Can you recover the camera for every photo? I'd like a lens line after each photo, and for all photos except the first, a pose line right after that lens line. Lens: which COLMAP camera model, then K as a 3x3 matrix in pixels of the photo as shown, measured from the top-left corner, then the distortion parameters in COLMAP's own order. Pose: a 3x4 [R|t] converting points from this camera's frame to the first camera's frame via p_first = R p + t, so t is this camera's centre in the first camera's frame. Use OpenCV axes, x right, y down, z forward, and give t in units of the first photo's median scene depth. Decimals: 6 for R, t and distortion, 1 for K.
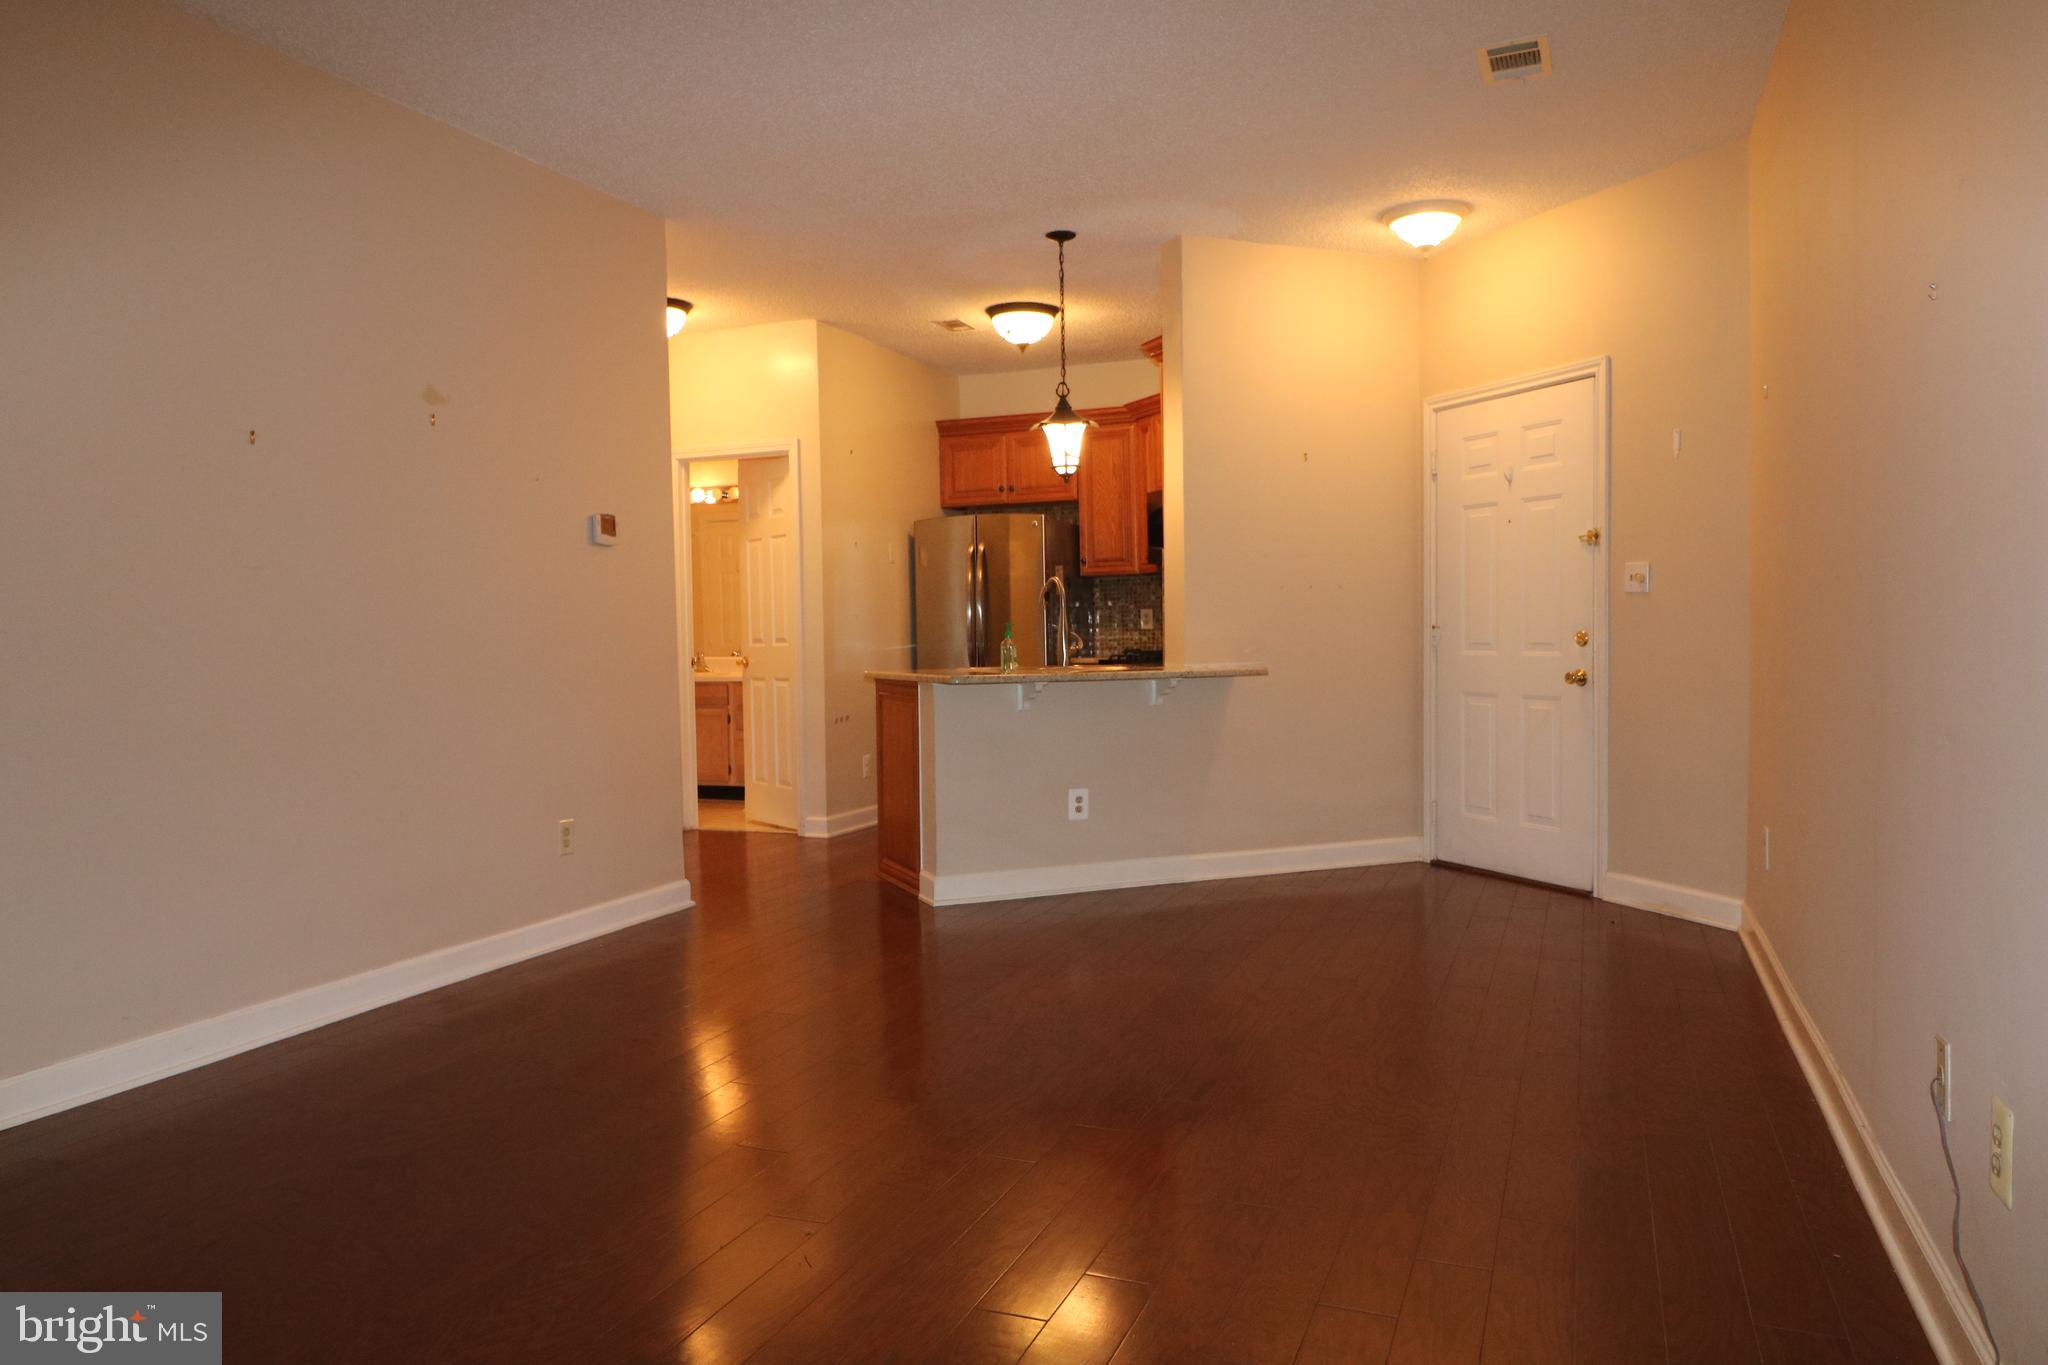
lens RADIAL K [[1417.0, 0, 1003.0], [0, 1417.0, 684.1], [0, 0, 1]] dist [0.005435, -0.000705]
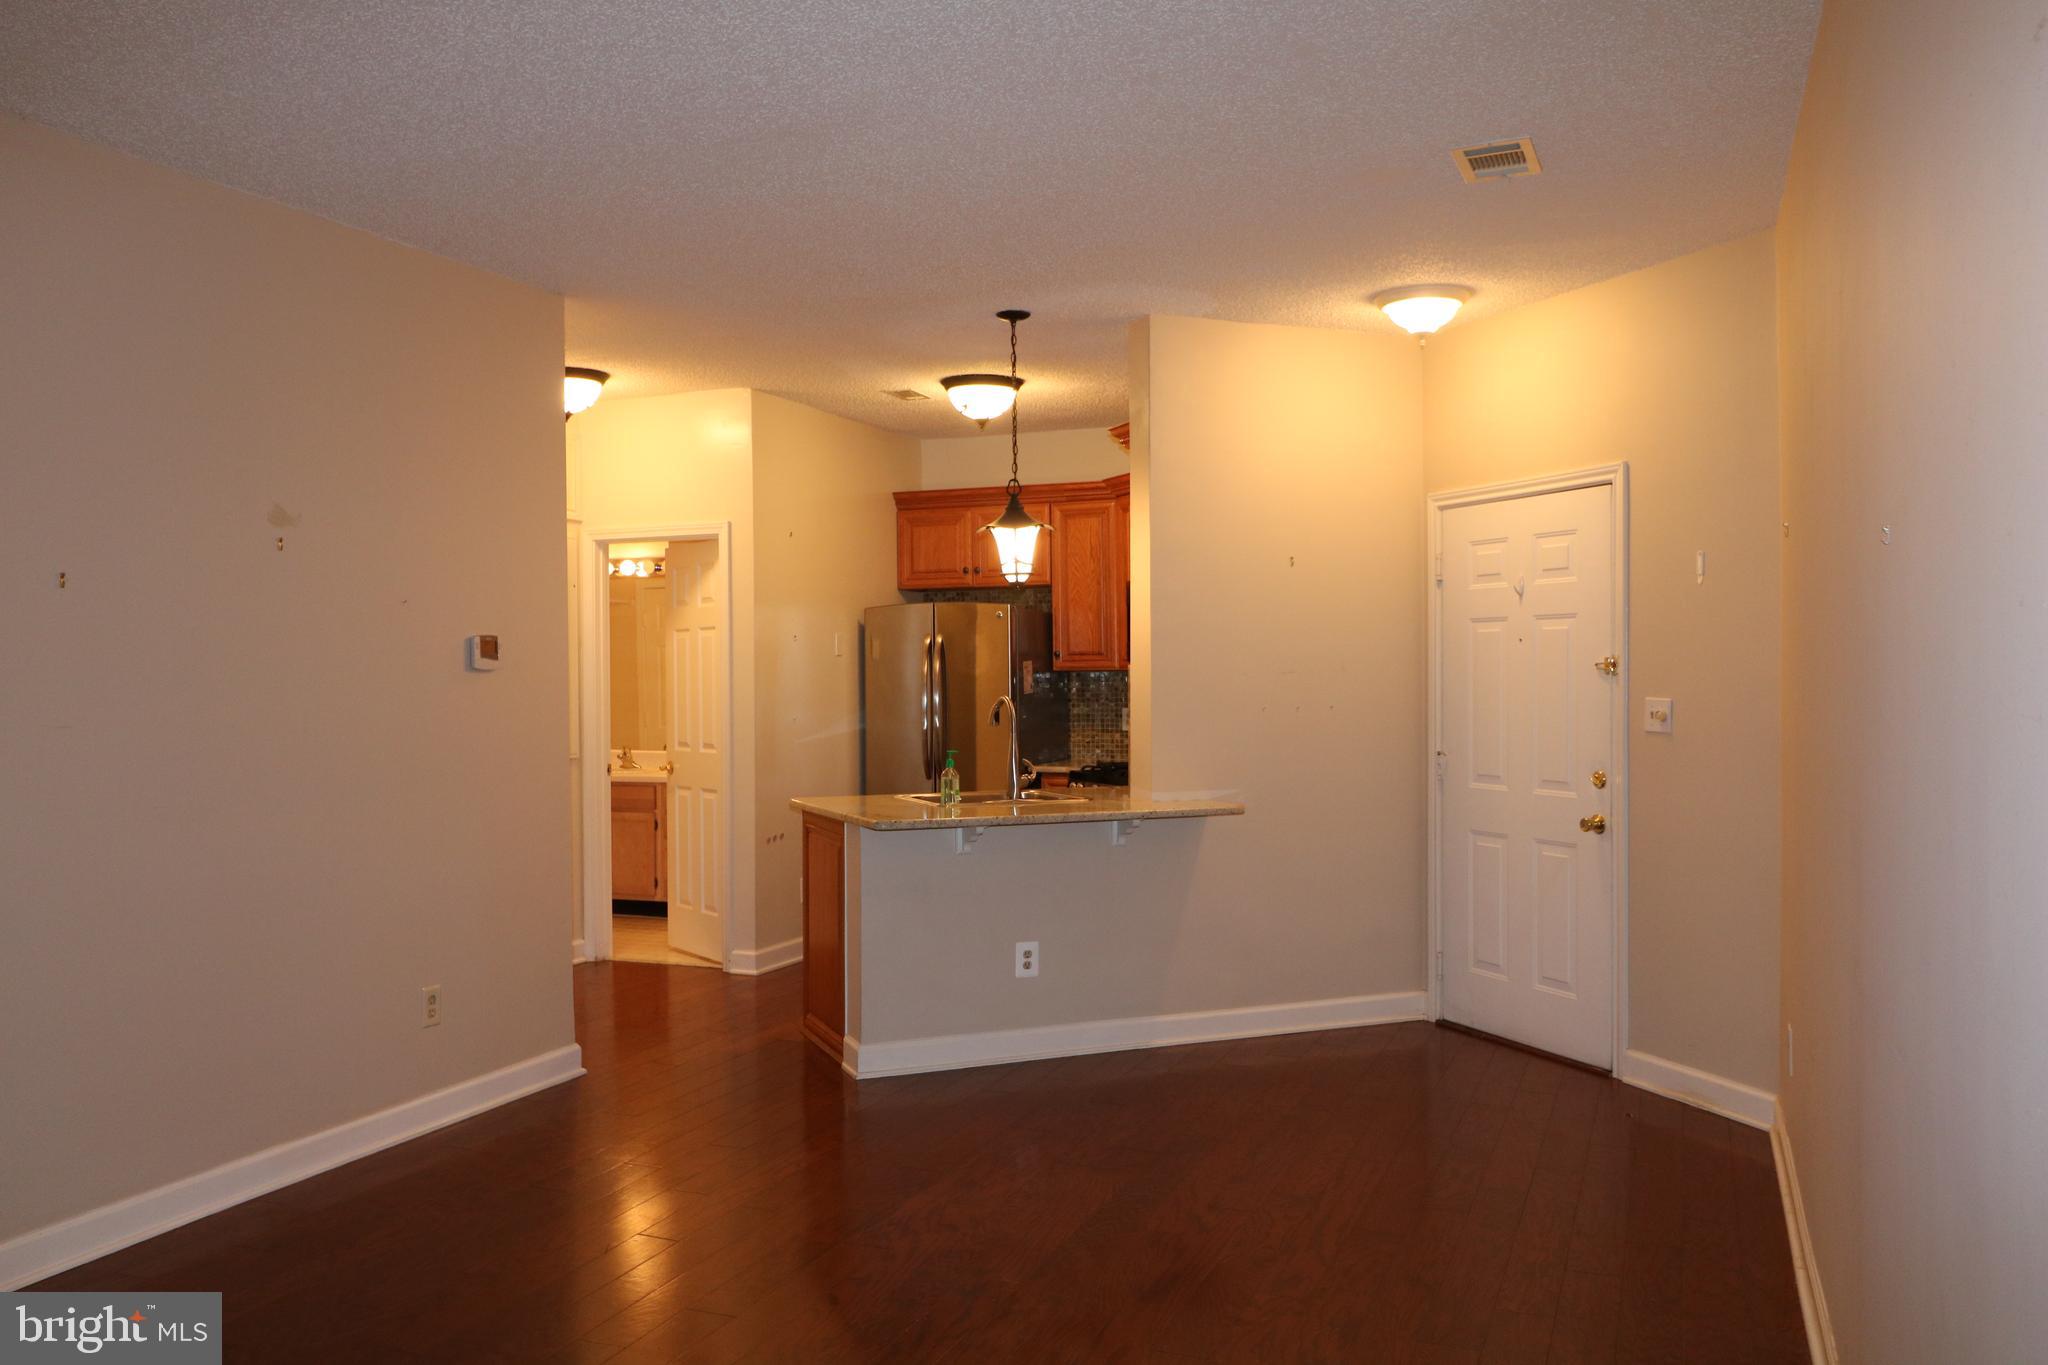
lens RADIAL K [[1607.8, 0, 1002.6], [0, 1607.8, 681.5], [0, 0, 1]] dist [0.013516, -0.014023]
pose [[0.999940, 0.008779, -0.006519, 0.042801], [-0.008972, 0.999502, -0.030244, -0.056380], [0.006250, 0.030301, 0.999521, 0.000067]]
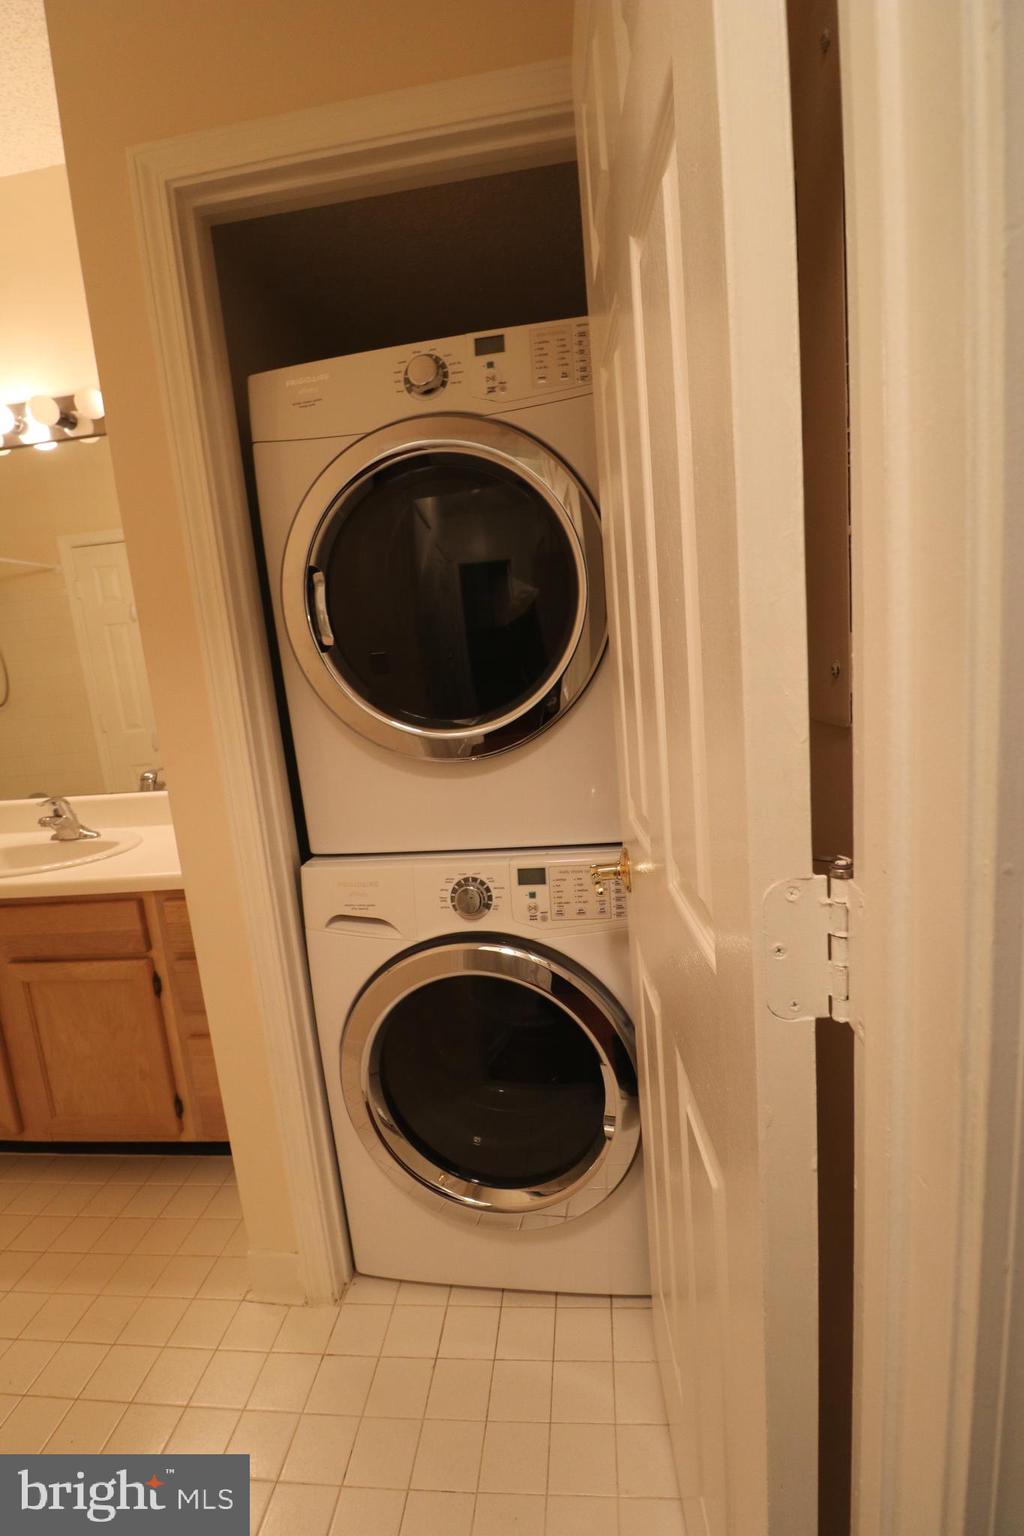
lens RADIAL K [[708.6, 0, 505.9], [0, 708.6, 769.1], [0, 0, 1]] dist [-0.011409, -0.000035]
pose [[0.956365, -0.112442, 0.269671, -0.232053], [0.081032, 0.988850, 0.124940, -0.074184], [-0.280712, -0.097636, 0.954813, 1.245804]]
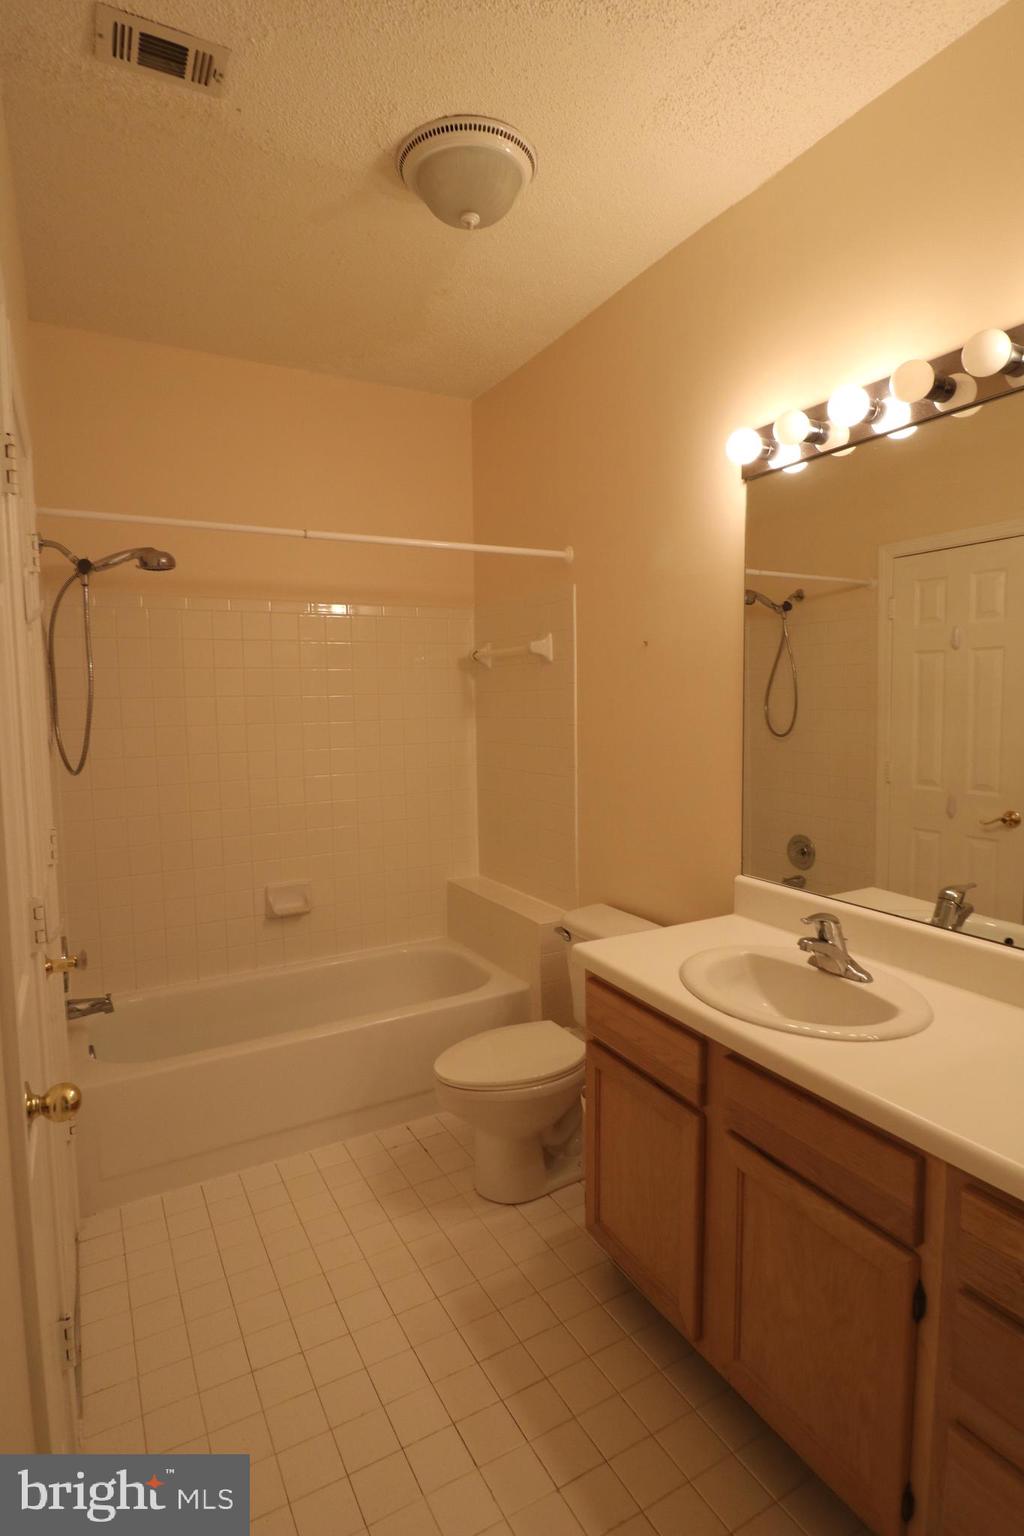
lens RADIAL K [[795.6, 0, 506.0], [0, 795.6, 761.3], [0, 0, 1]] dist [-0.013058, -0.001852]
pose [[0.782651, 0.054047, -0.620110, -0.267608], [-0.022101, 0.998008, 0.059090, -0.103660], [0.622068, -0.032542, 0.782287, 1.344776]]
